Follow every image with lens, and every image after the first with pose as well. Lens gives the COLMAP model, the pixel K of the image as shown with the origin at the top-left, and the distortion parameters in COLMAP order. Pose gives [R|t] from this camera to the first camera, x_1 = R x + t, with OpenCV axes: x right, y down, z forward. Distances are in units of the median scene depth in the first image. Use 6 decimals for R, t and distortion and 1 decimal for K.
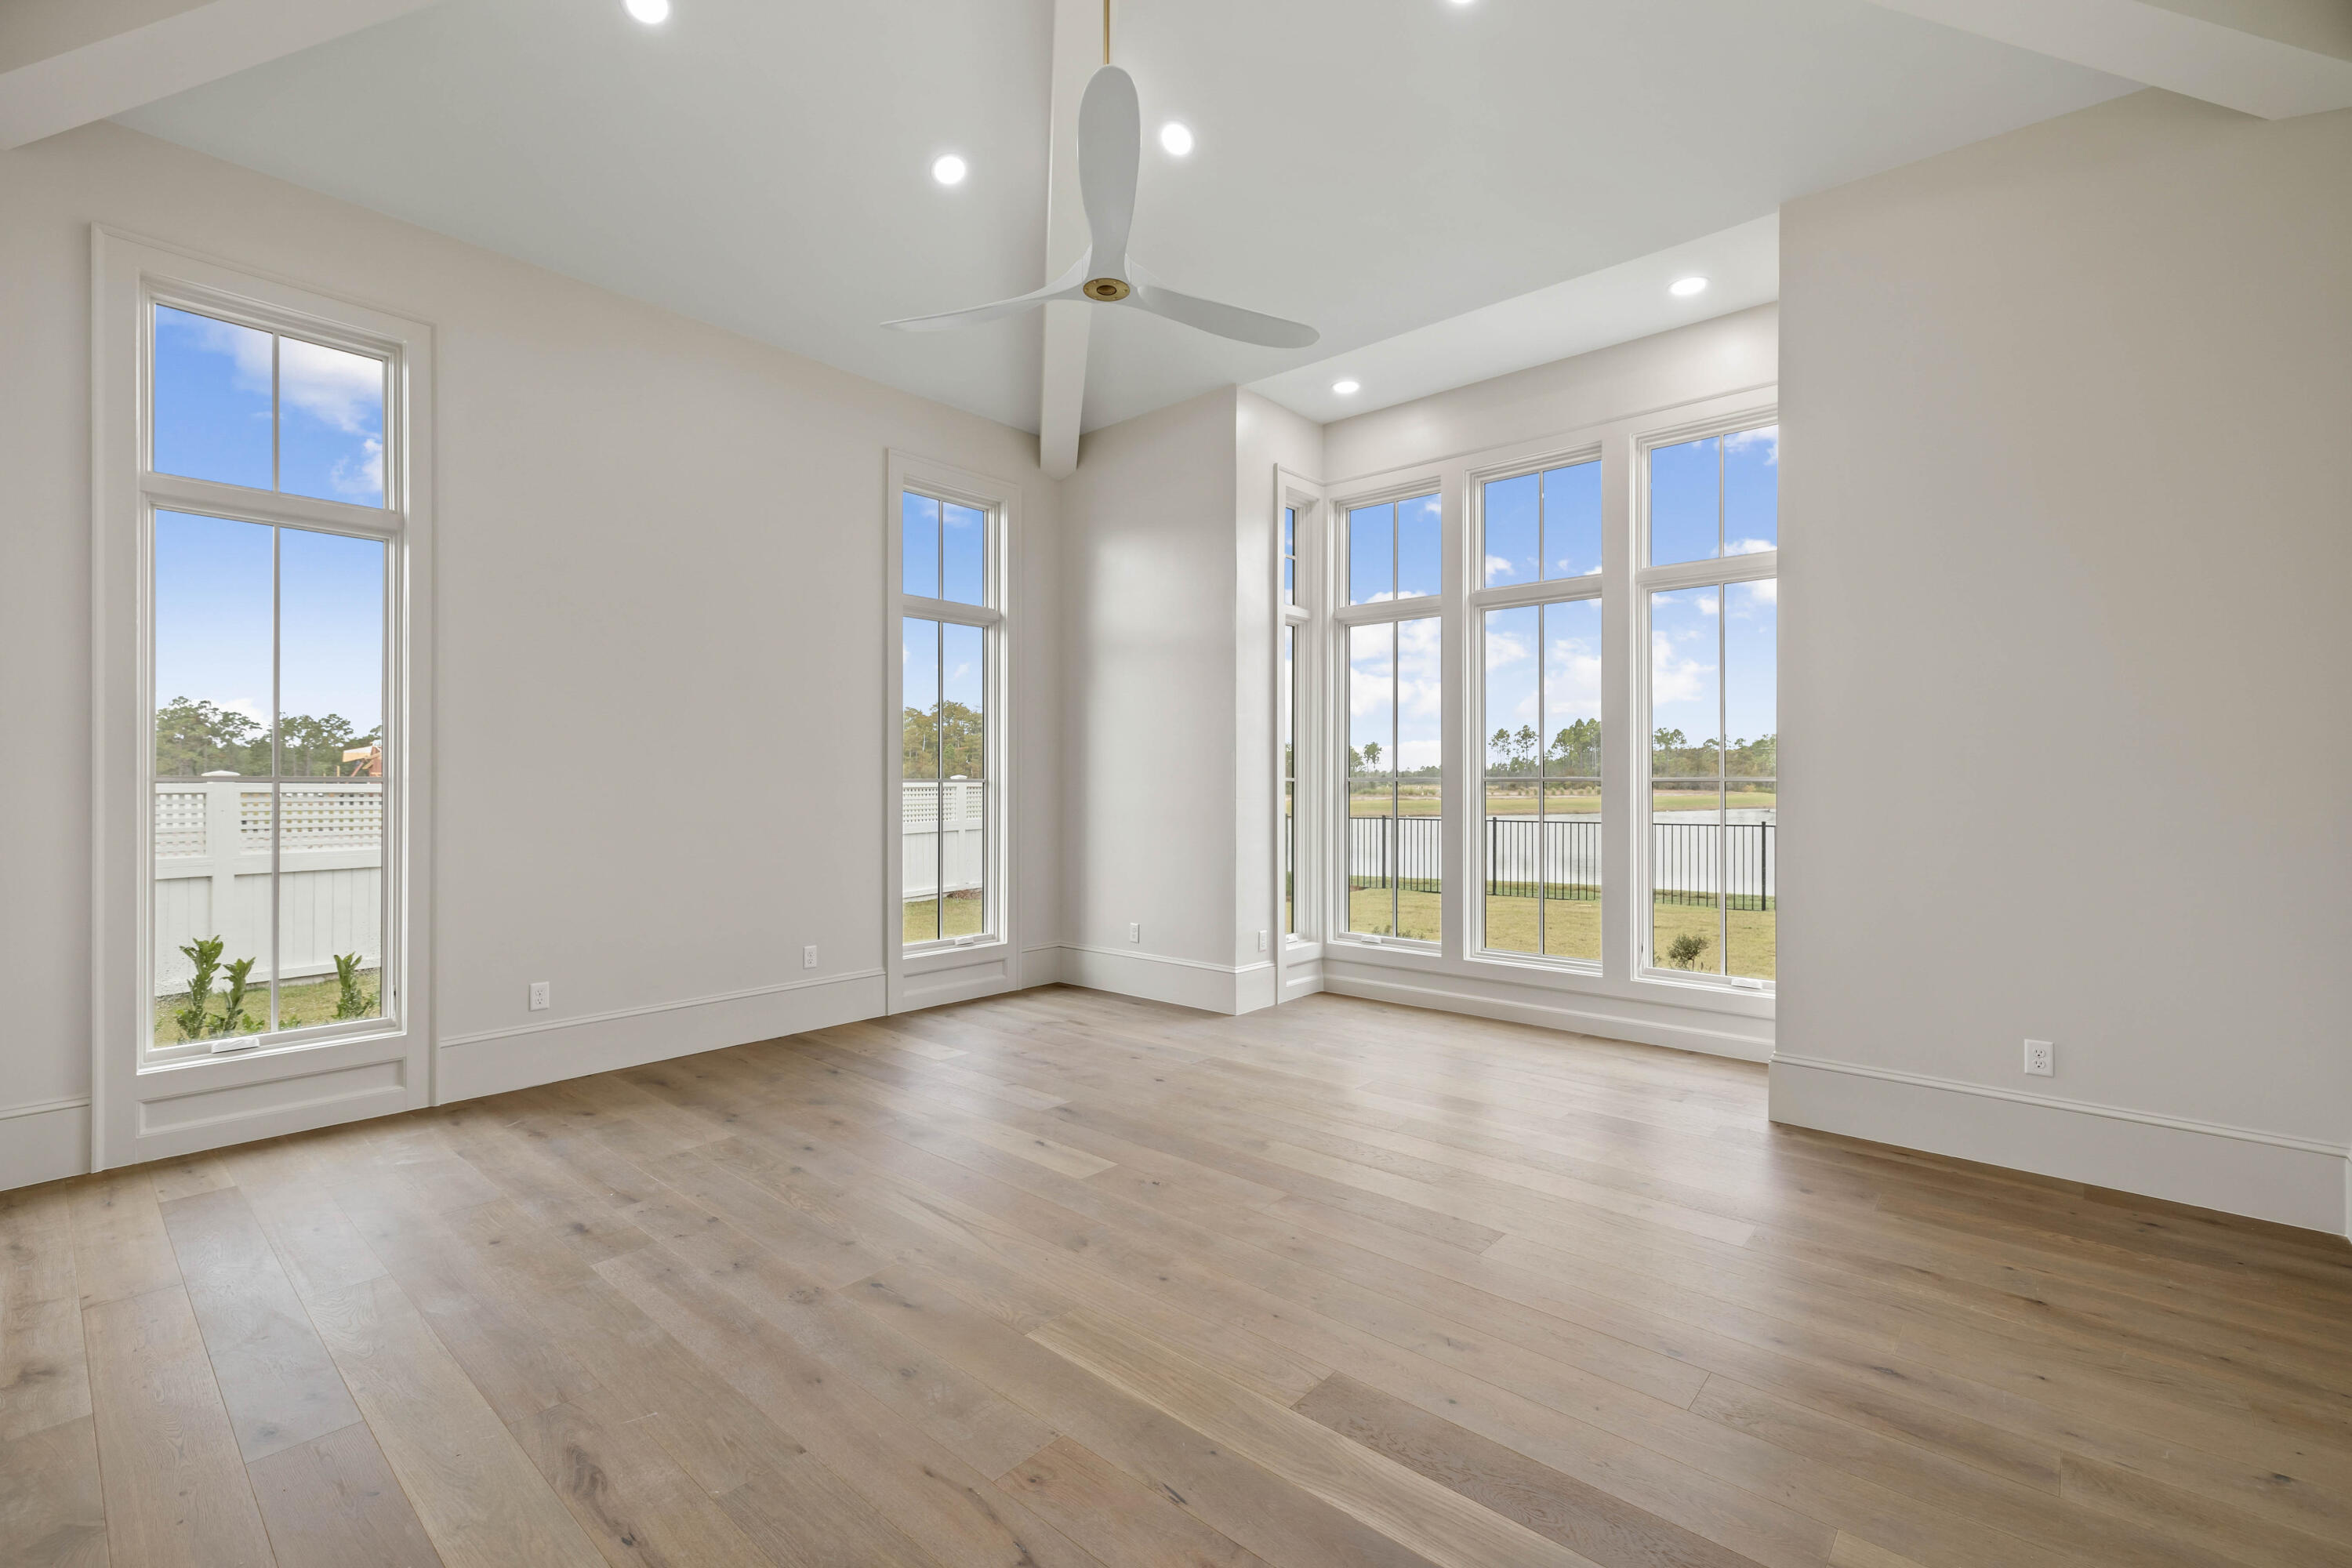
lens RADIAL K [[1016.9, 0, 1172.3], [0, 1016.9, 778.3], [0, 0, 1]] dist [0.002123, 0.001337]
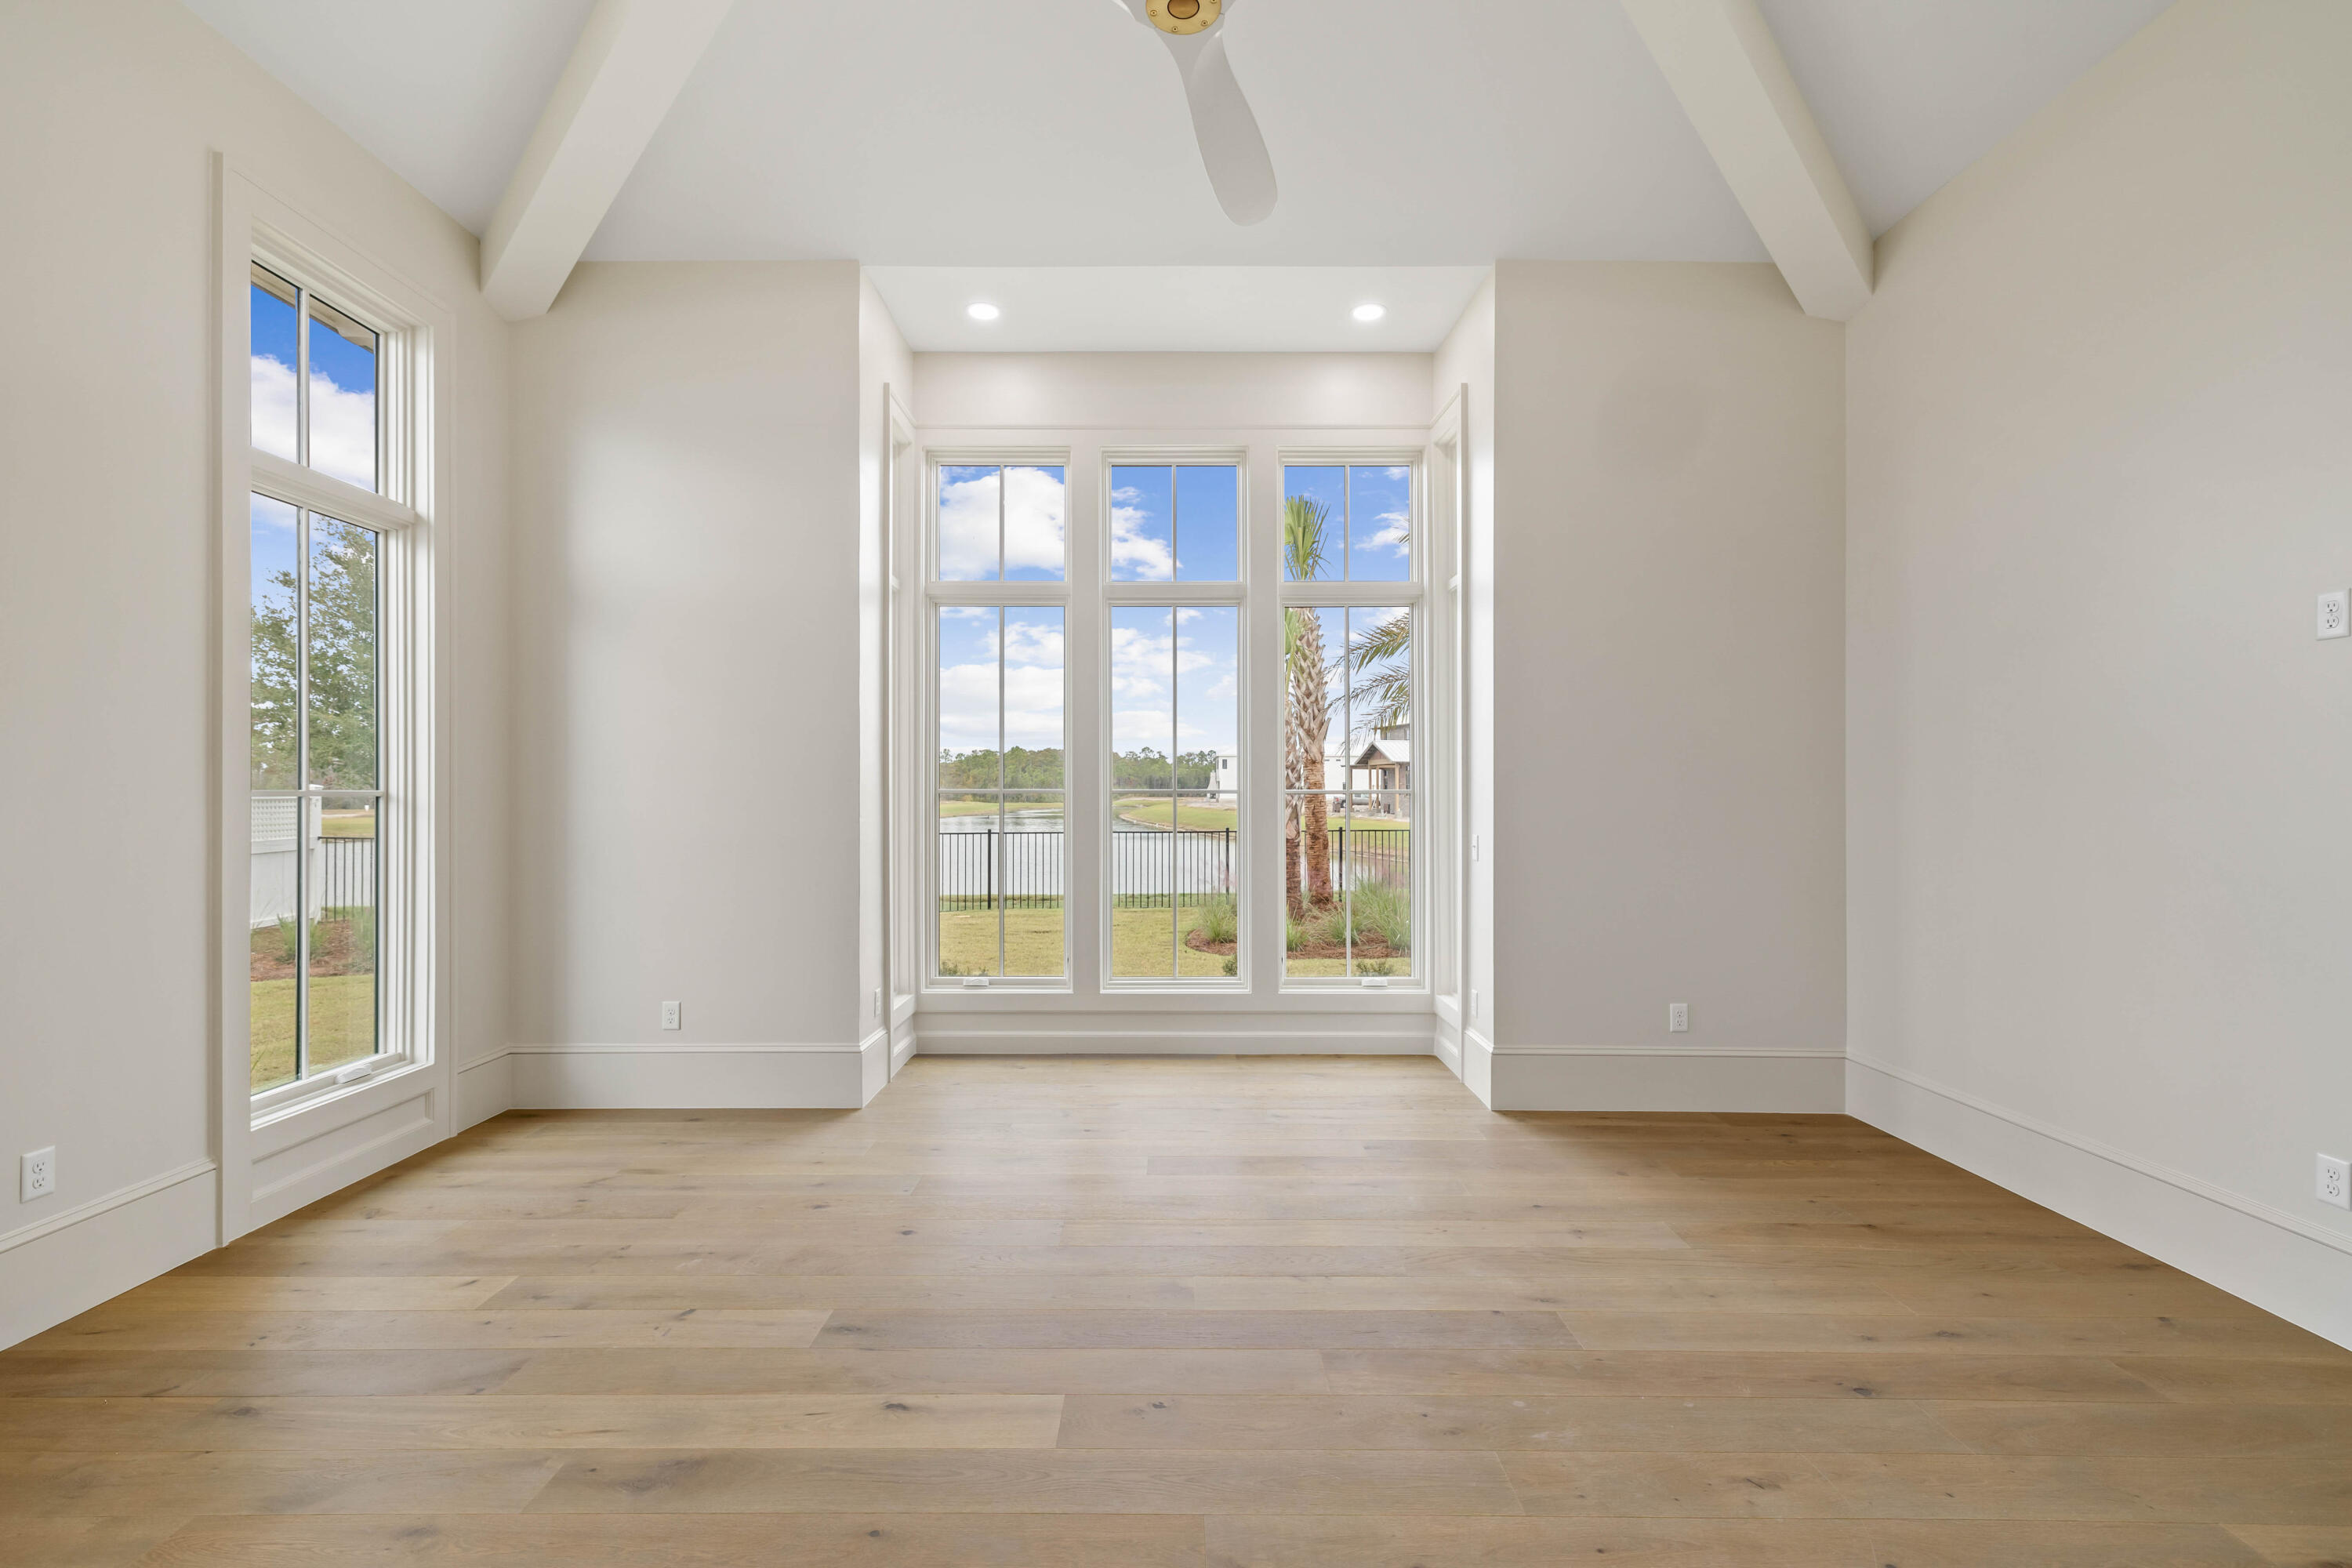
lens RADIAL K [[1016.9, 0, 1170.5], [0, 1016.9, 789.9], [0, 0, 1]] dist [0.002123, 0.001337]
pose [[0.752730, 0.000900, 0.658329, -0.252320], [-0.001624, 0.999999, 0.000490, -0.000823], [-0.658328, -0.001438, 0.752730, 0.282775]]
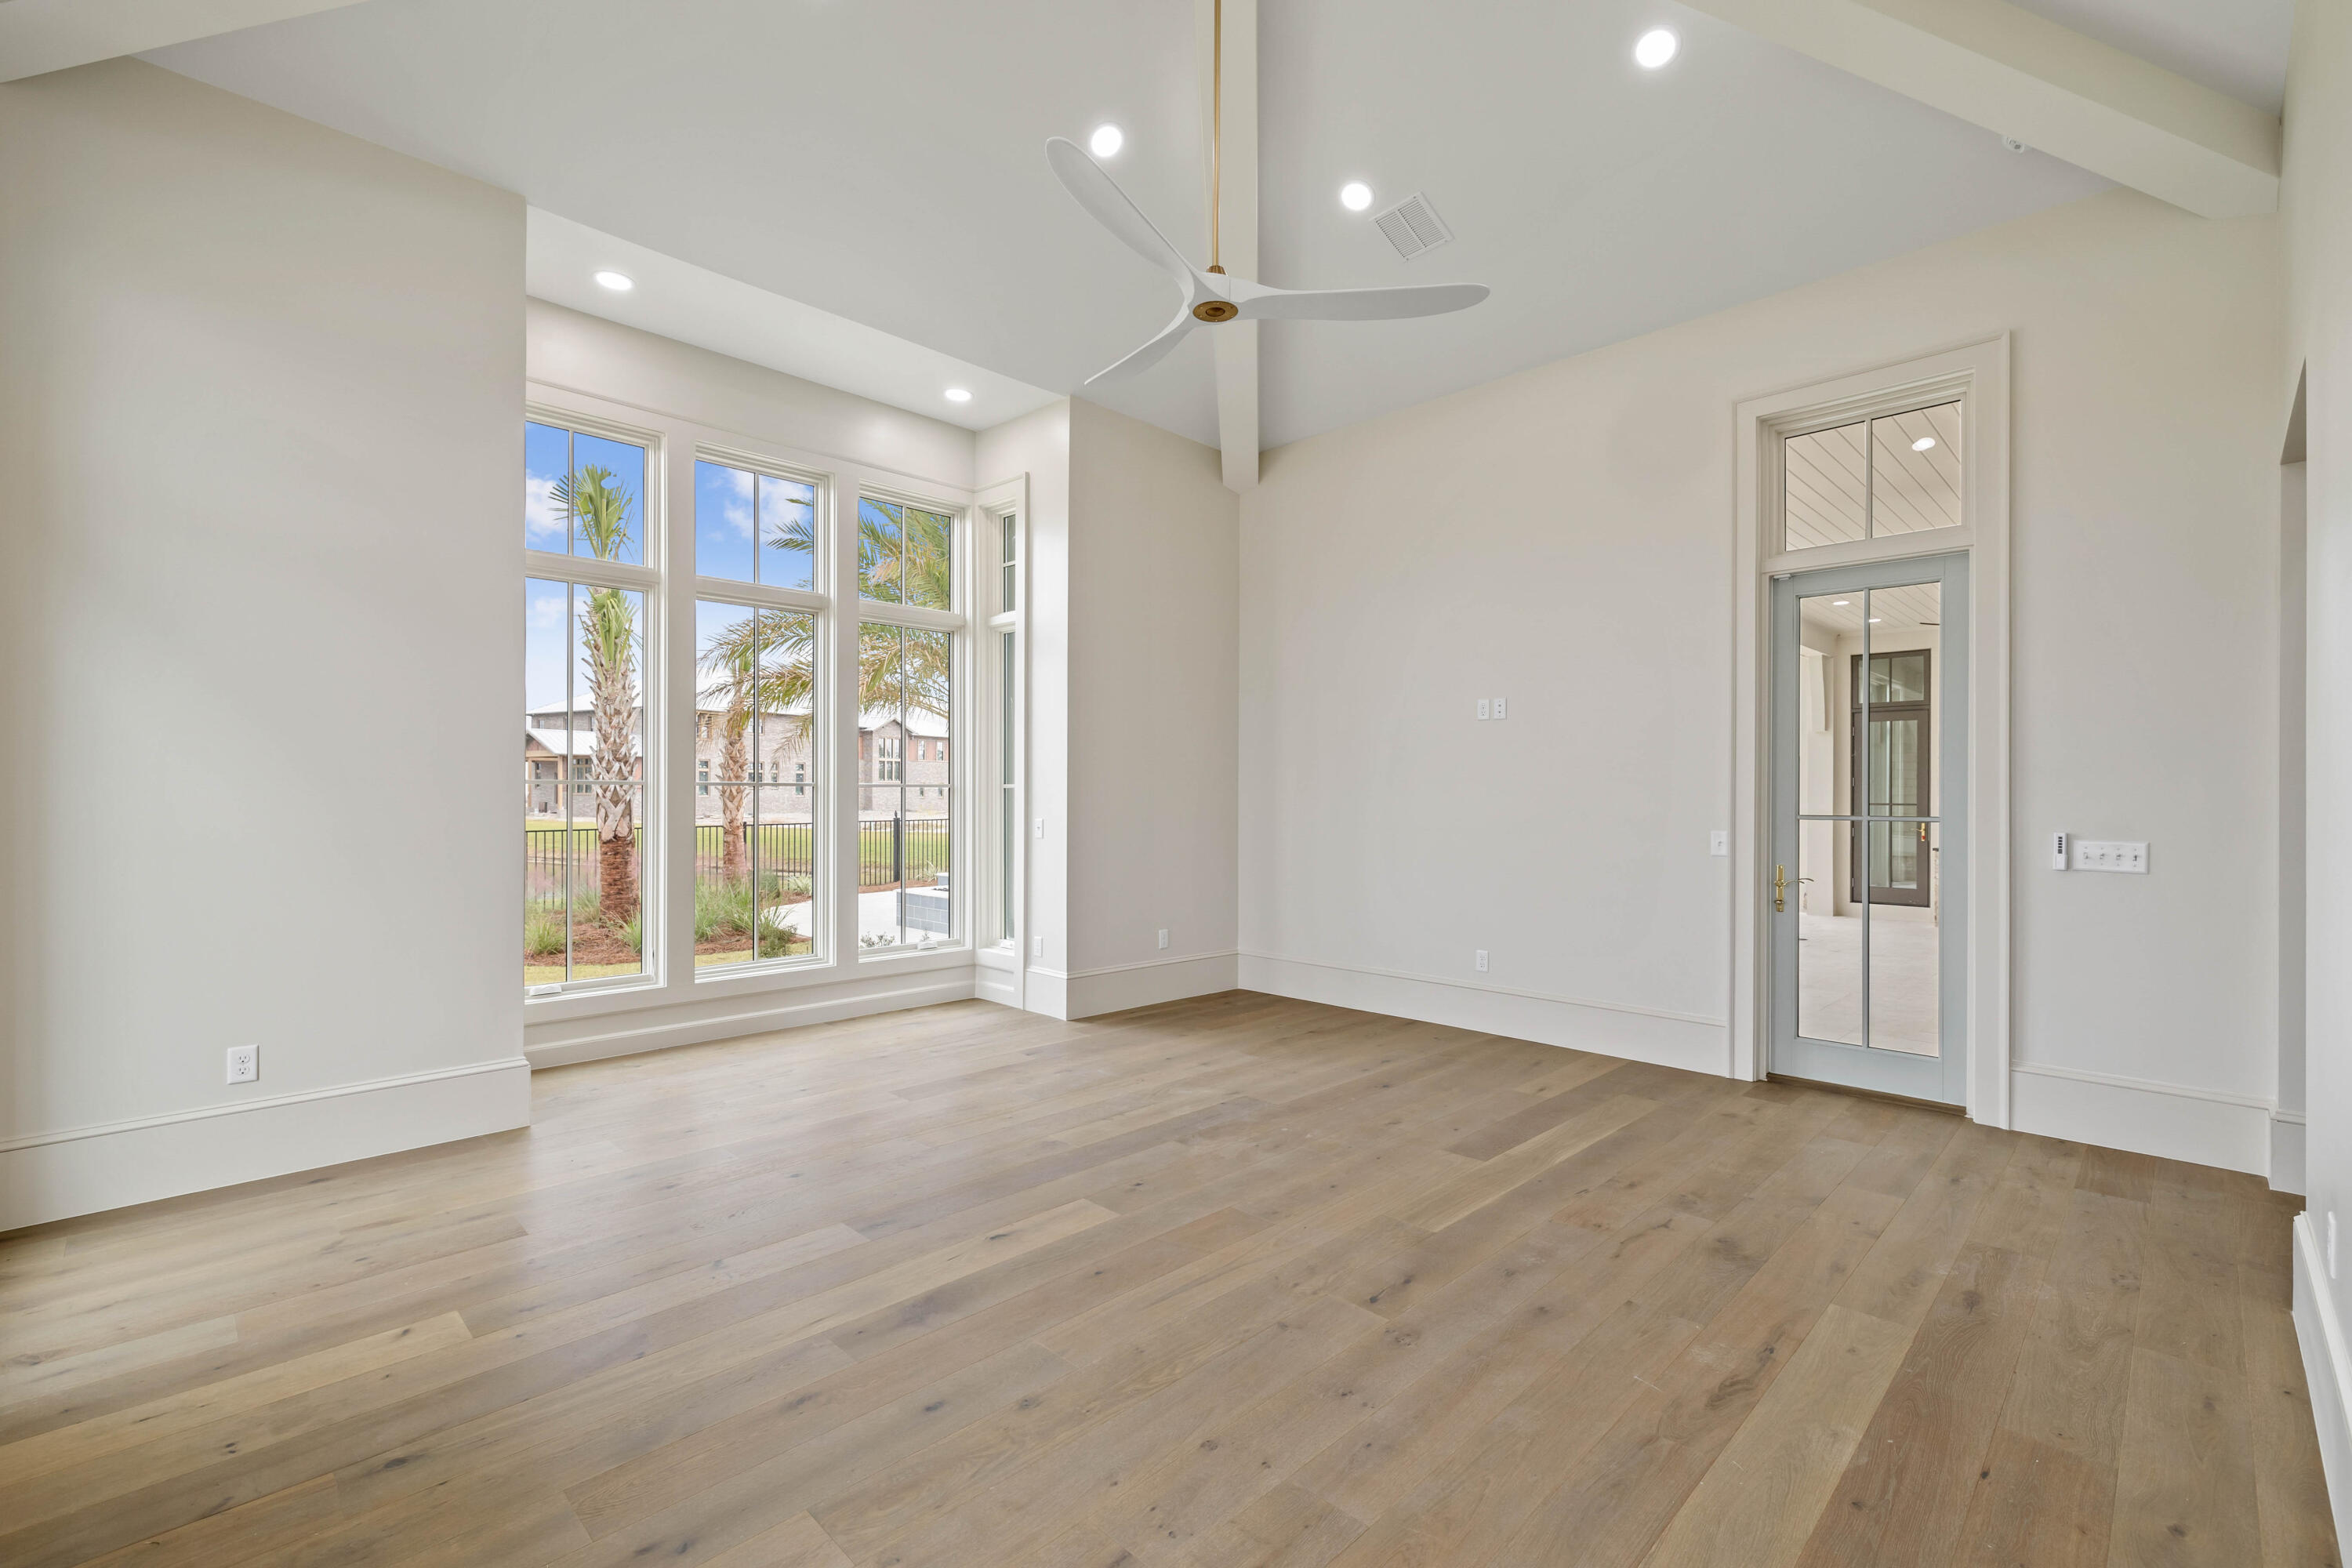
lens RADIAL K [[1016.9, 0, 1174.0], [0, 1016.9, 790.5], [0, 0, 1]] dist [0.002123, 0.001337]
pose [[0.066606, 0.000606, 0.997779, -0.578523], [-0.008398, 0.999965, -0.000047, 0.003913], [-0.997744, -0.008376, 0.066609, 0.510173]]
